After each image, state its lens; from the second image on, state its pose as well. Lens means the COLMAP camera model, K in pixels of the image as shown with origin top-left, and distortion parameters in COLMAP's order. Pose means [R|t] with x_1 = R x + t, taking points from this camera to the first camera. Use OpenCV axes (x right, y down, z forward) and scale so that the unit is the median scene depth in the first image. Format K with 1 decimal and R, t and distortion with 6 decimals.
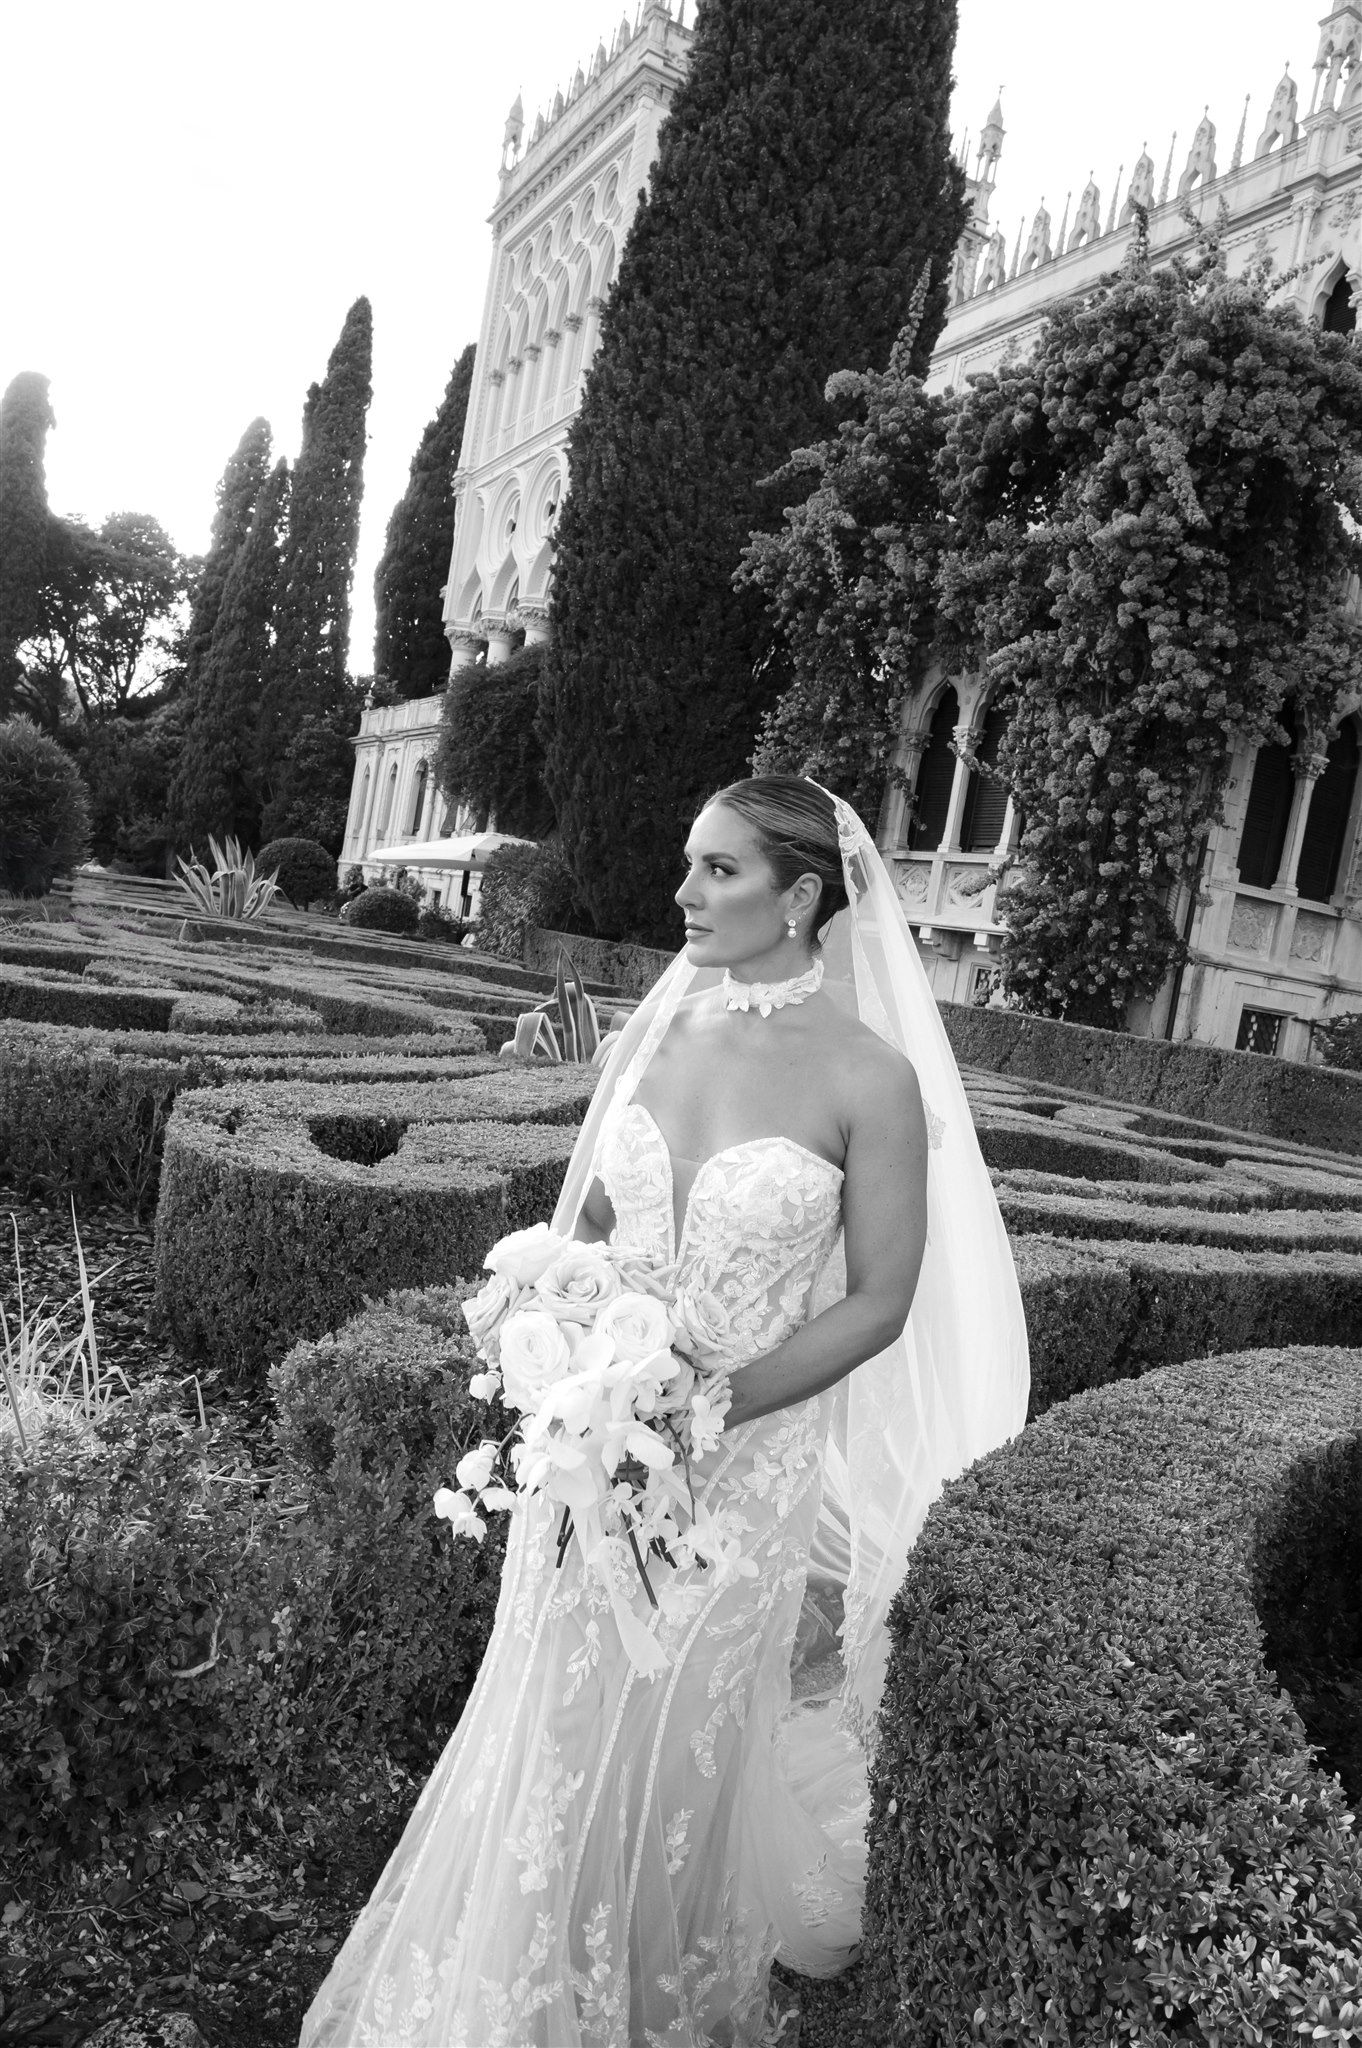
lens RADIAL K [[1435.4, 0, 717.4], [0, 1435.4, 1032.1], [0, 0, 1]] dist [-0.007622, 0.002744]
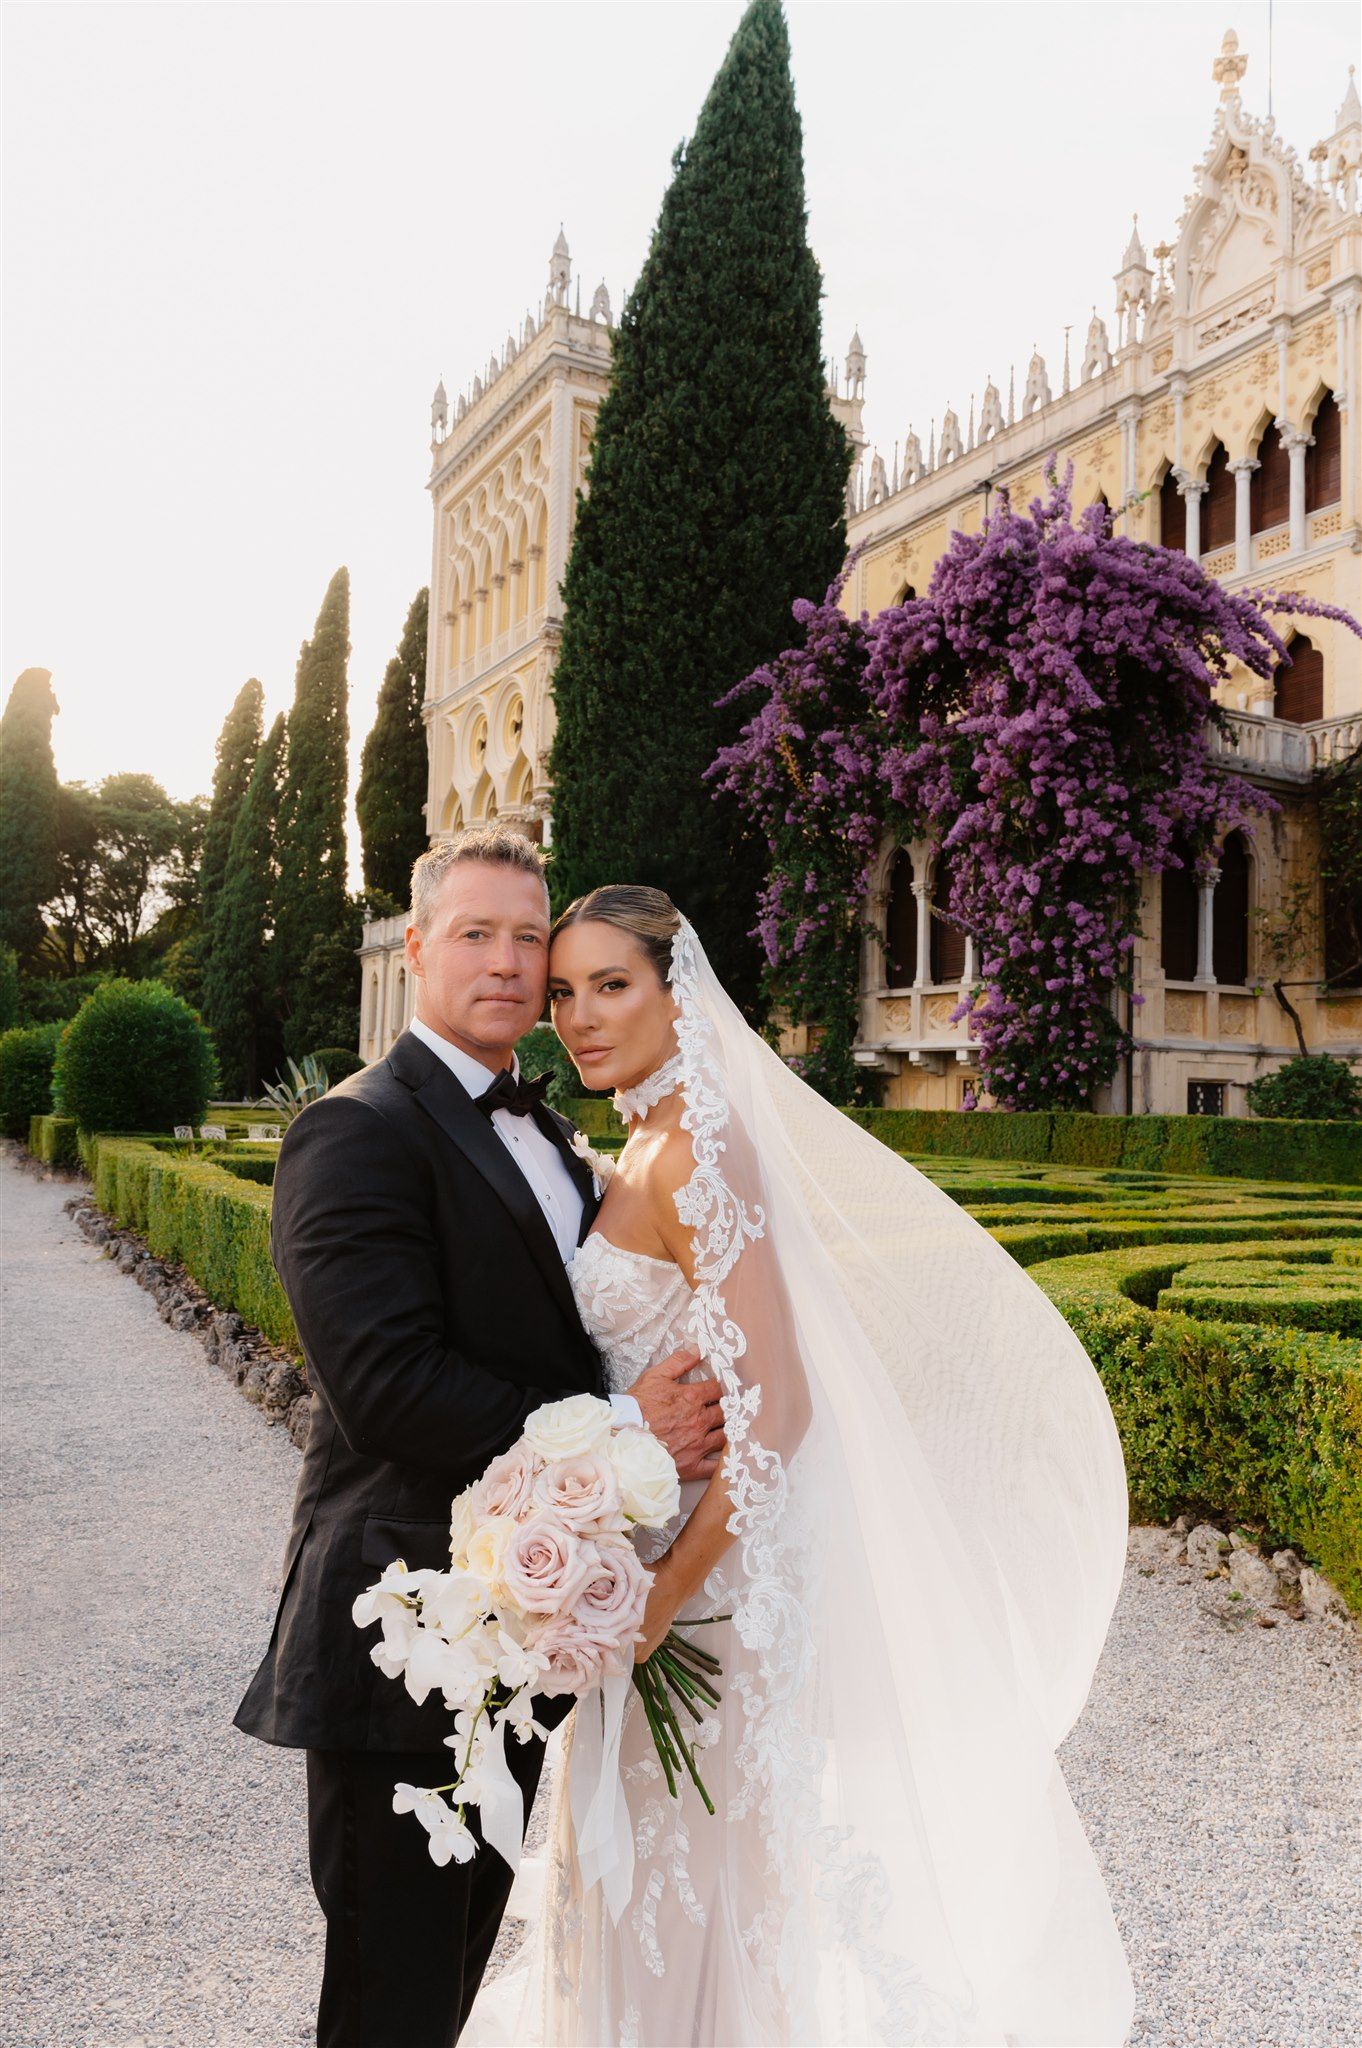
lens RADIAL K [[1434.4, 0, 681.0], [0, 1434.4, 1024.0], [0, 0, 1]] dist [-0.018021, -0.001583]
pose [[0.990304, -0.138910, -0.001582, -0.041455], [0.137921, 0.984490, -0.108434, 0.006725], [0.016620, 0.107165, 0.994102, -0.188201]]
